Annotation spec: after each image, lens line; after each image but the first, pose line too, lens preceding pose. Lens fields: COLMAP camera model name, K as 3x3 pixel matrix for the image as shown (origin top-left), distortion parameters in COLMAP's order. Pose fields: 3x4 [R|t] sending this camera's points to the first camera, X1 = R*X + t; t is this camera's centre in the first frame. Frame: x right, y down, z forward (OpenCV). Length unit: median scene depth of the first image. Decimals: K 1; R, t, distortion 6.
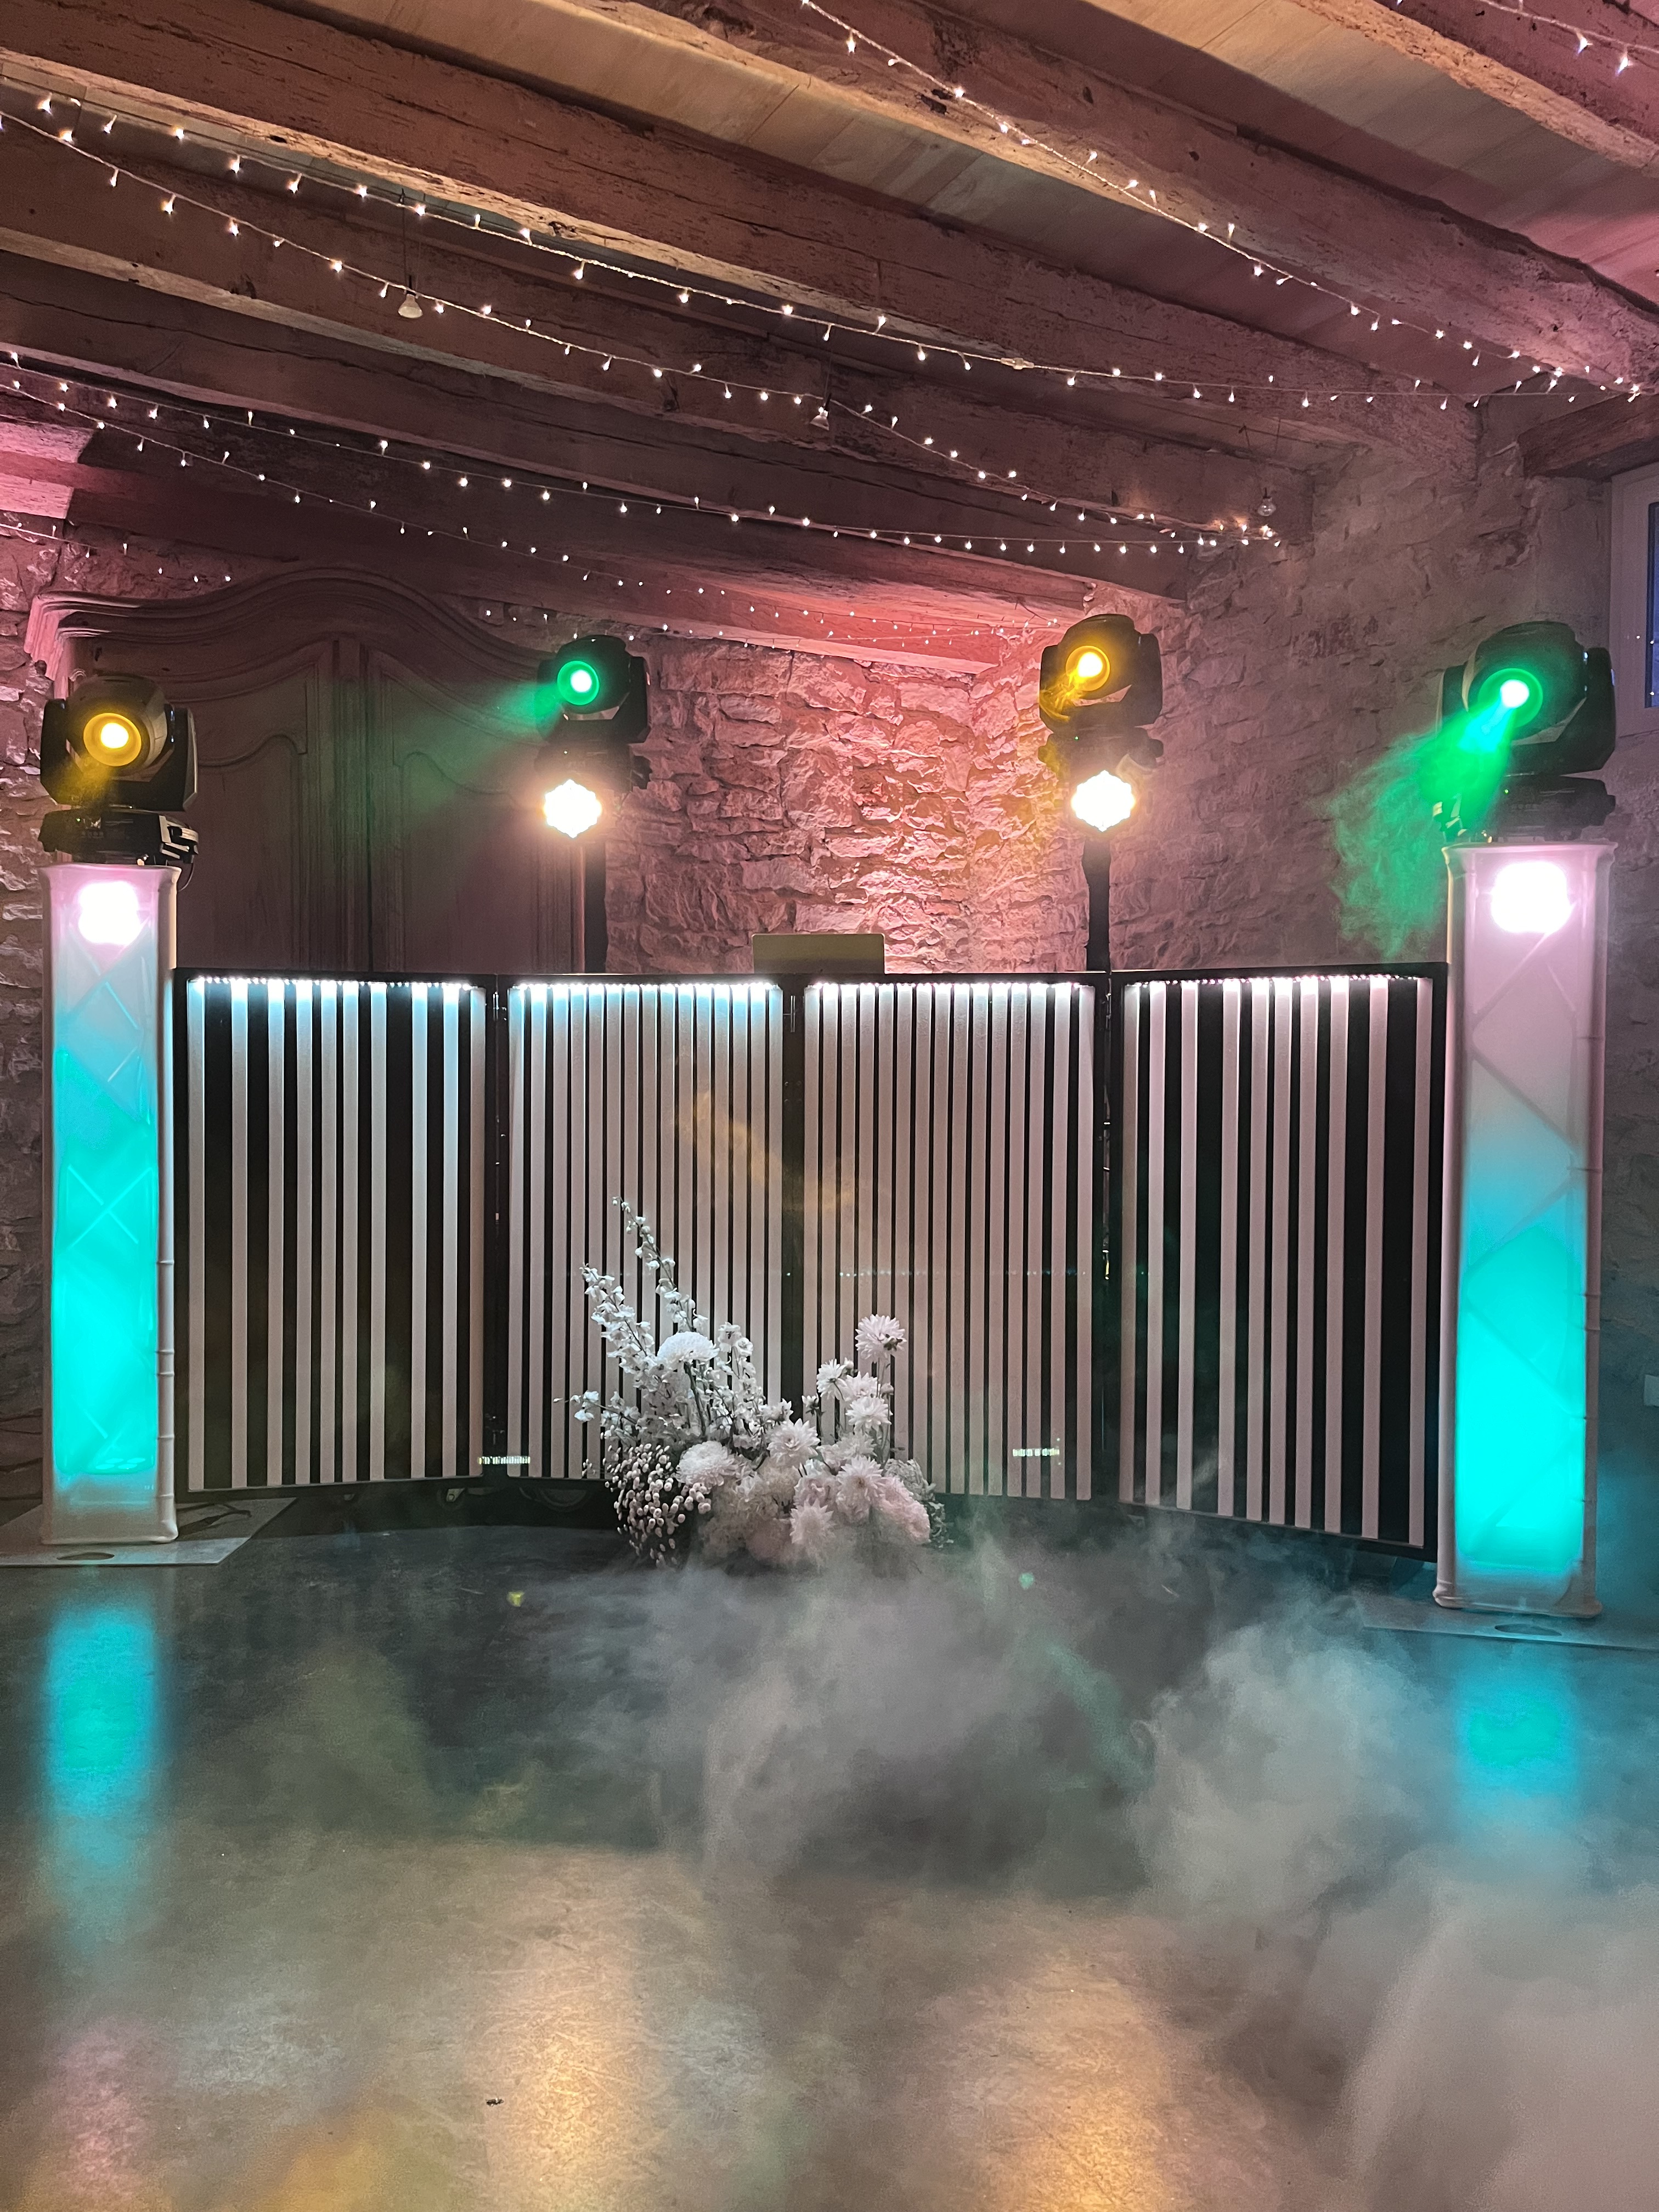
lens RADIAL K [[1625.9, 0, 829.5], [0, 1625.9, 1106.0], [0, 0, 1]] dist [0.037776, -0.170399]
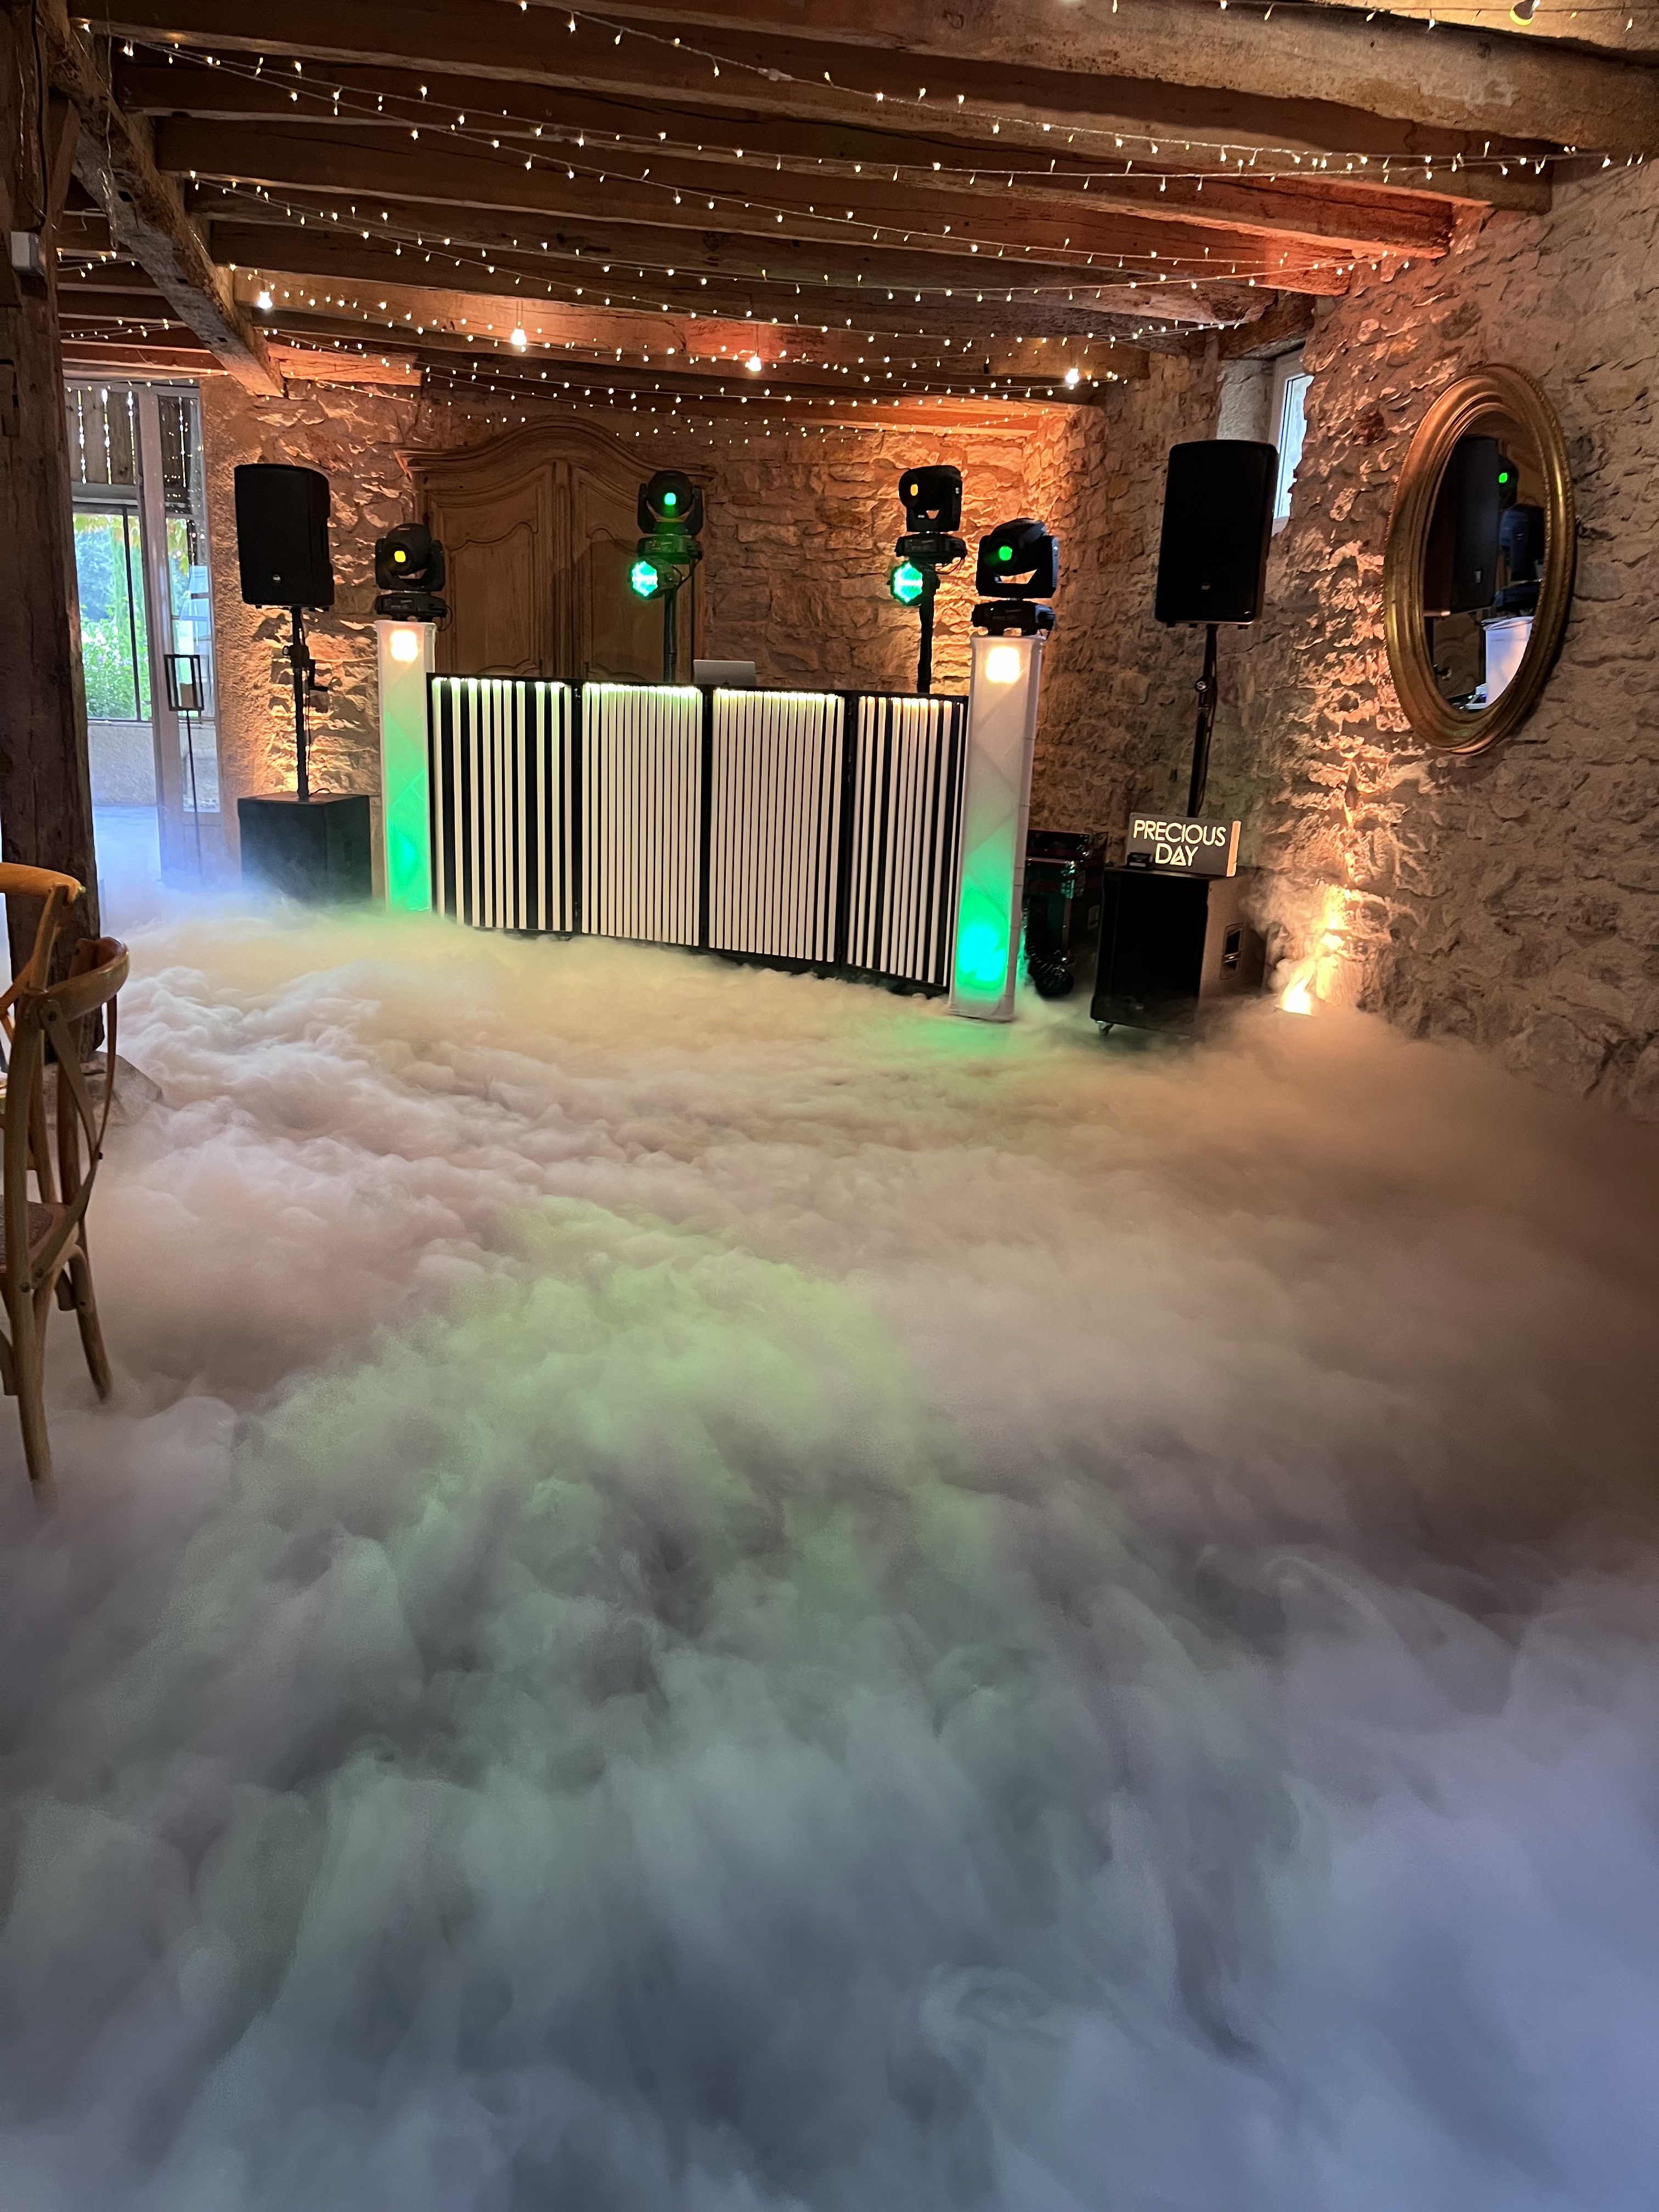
lens RADIAL K [[1625.9, 0, 829.5], [0, 1625.9, 1106.0], [0, 0, 1]] dist [0.037776, -0.170399]
pose [[0.947545, 0.112958, -0.298997, 0.458211], [-0.039078, 0.969393, 0.242384, -0.042380], [0.317225, -0.217986, 0.922957, -0.529654]]
